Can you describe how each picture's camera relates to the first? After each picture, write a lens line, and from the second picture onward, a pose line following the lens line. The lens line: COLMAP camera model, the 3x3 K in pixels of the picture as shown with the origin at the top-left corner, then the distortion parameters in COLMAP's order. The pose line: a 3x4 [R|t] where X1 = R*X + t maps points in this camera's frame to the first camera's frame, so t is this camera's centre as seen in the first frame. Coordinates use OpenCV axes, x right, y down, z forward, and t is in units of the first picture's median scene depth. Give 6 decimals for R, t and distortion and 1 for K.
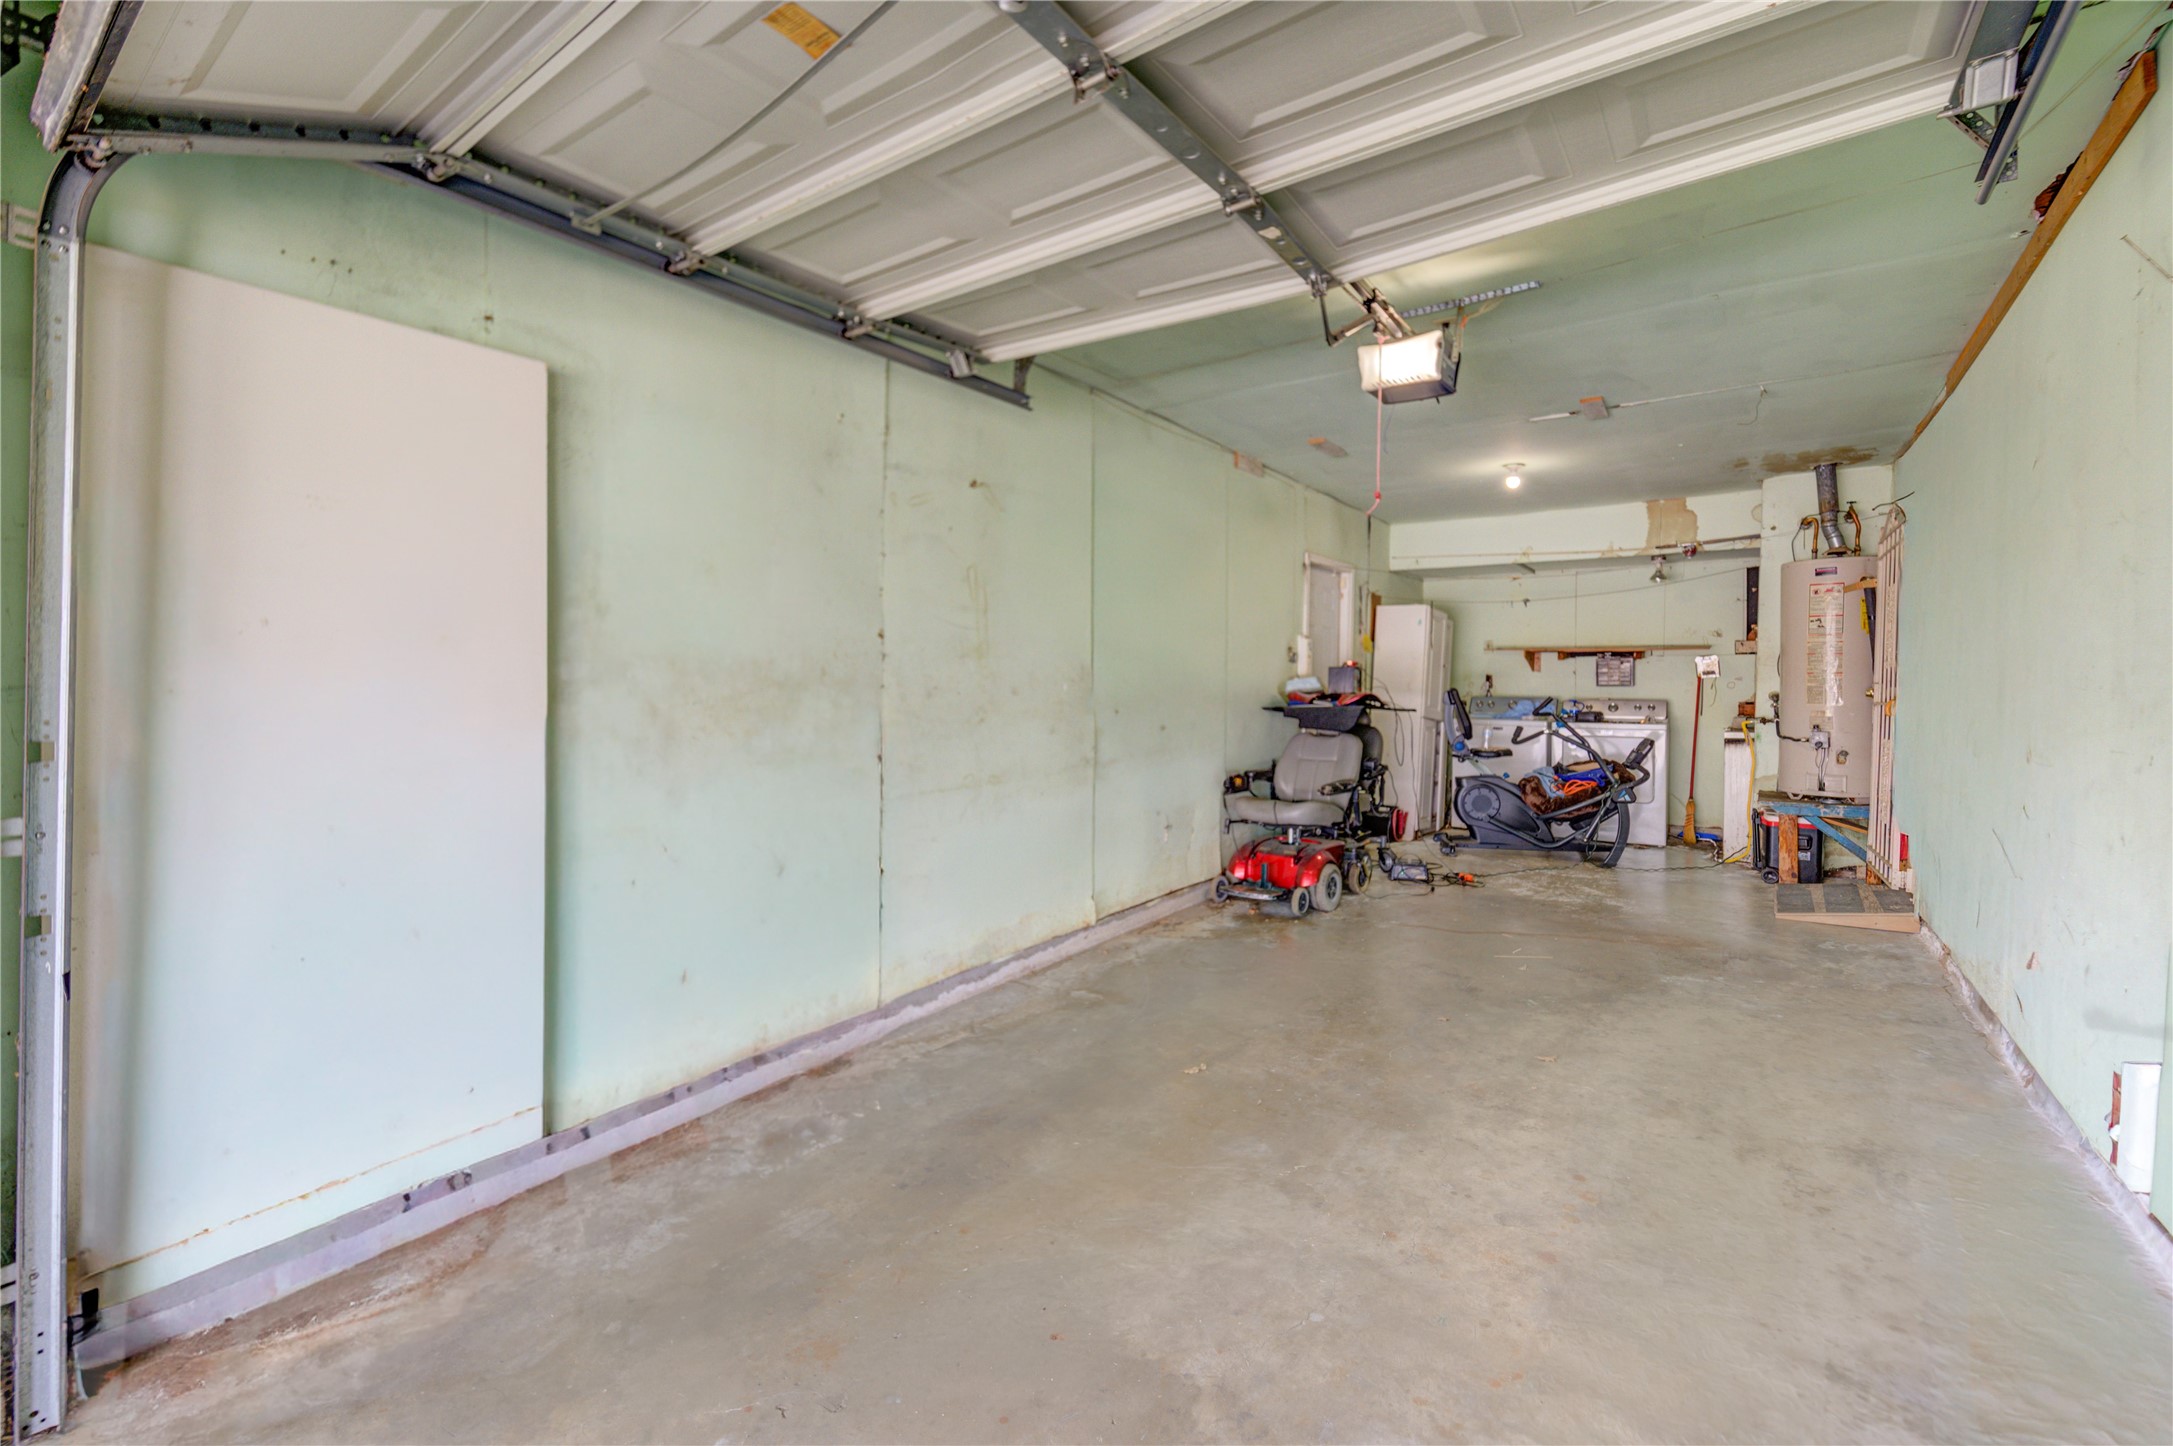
lens RADIAL K [[906.9, 0, 1103.7], [0, 906.9, 680.5], [0, 0, 1]] dist [0.001103, -0.008949]
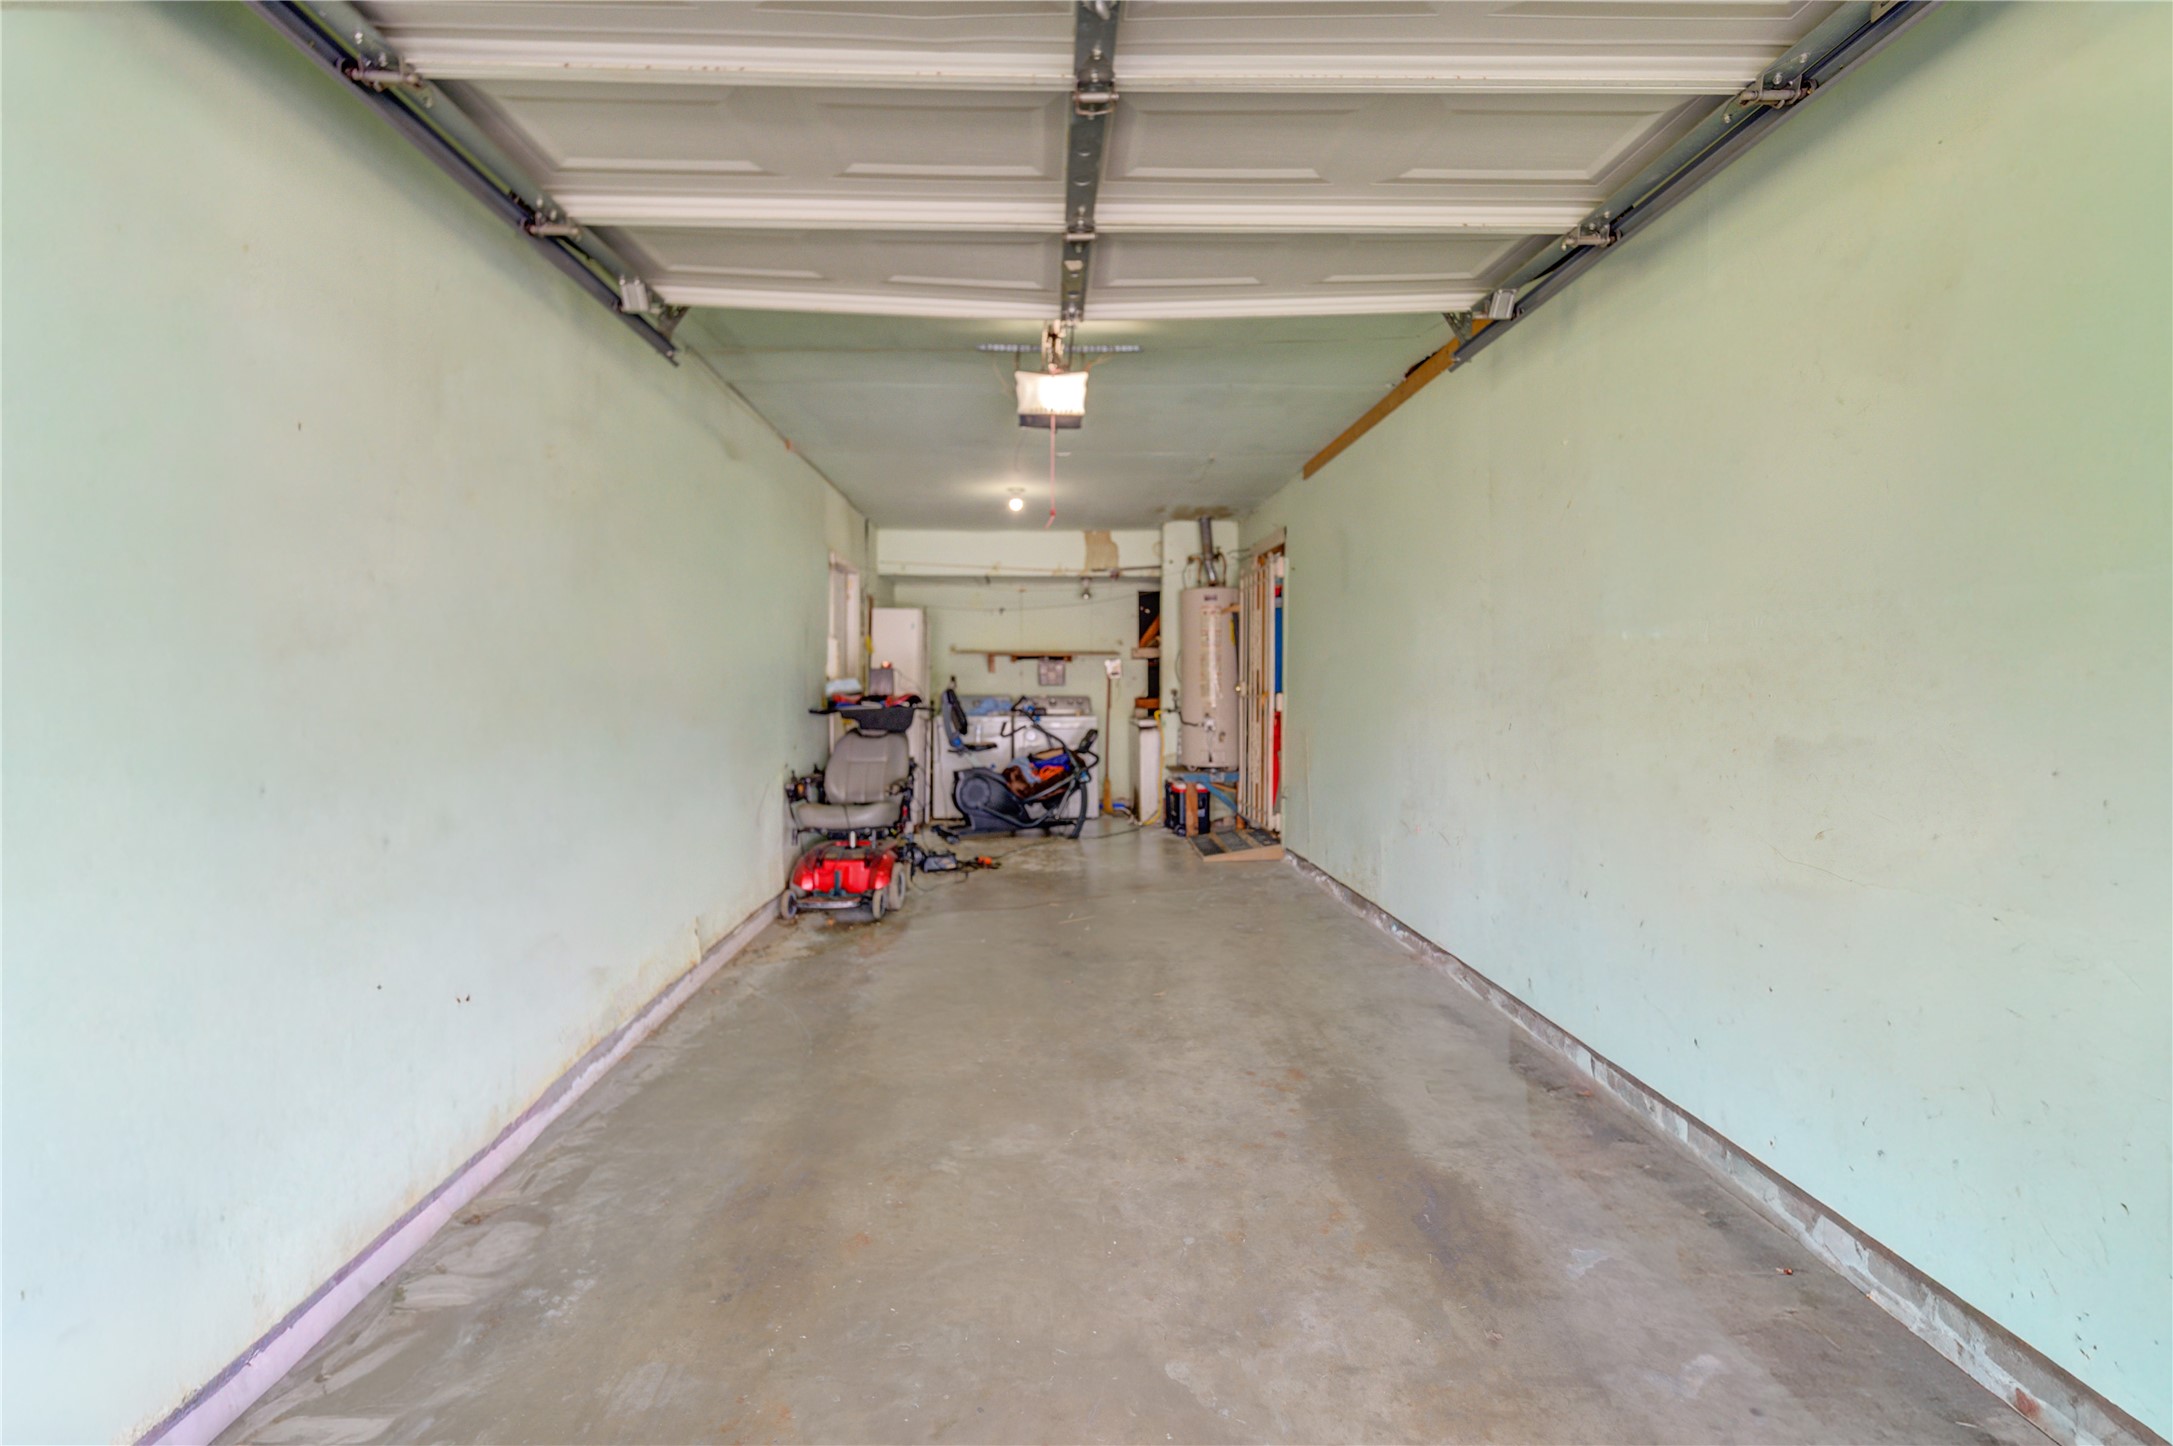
lens RADIAL K [[906.9, 0, 1103.7], [0, 906.9, 680.5], [0, 0, 1]] dist [0.001103, -0.008949]
pose [[0.786858, -0.005398, 0.617110, -0.151913], [0.005827, 0.999982, 0.001318, -0.001287], [-0.617106, 0.002559, 0.786876, 0.045668]]
